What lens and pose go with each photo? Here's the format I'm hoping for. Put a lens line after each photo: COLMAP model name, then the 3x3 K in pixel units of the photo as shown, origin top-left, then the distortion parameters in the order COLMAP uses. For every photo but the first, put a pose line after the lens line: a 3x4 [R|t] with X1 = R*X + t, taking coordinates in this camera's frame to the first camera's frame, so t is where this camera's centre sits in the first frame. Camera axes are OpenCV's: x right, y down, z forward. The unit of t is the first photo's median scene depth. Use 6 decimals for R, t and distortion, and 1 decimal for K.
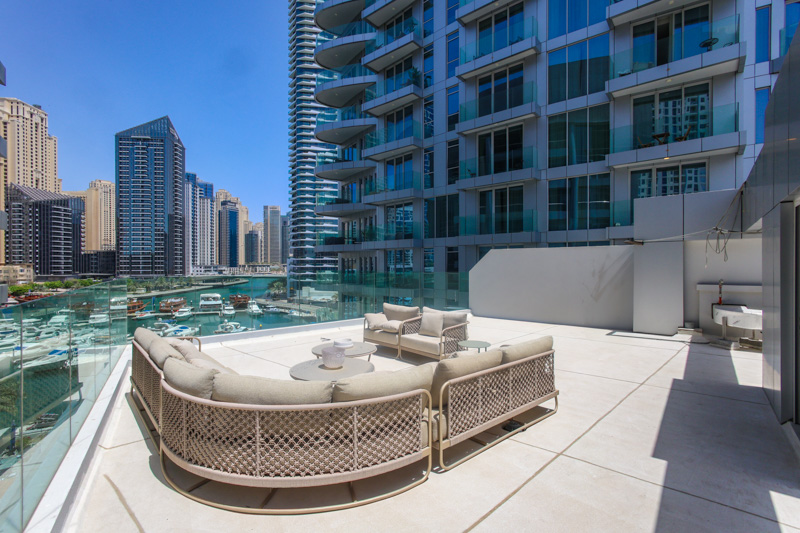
lens RADIAL K [[581.6, 0, 399.9], [0, 581.6, 268.9], [0, 0, 1]] dist [0.009116, -0.006673]
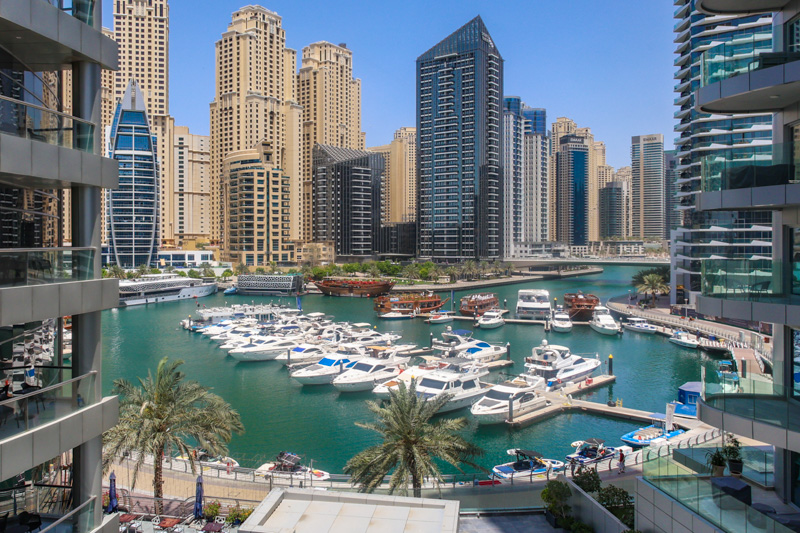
lens RADIAL K [[581.6, 0, 398.6], [0, 581.6, 242.7], [0, 0, 1]] dist [0.009116, -0.006673]
pose [[0.748450, -0.000489, -0.663191, -0.030899], [-0.001561, 0.999996, -0.002499, -0.004113], [0.663190, 0.002906, 0.748446, 0.450382]]
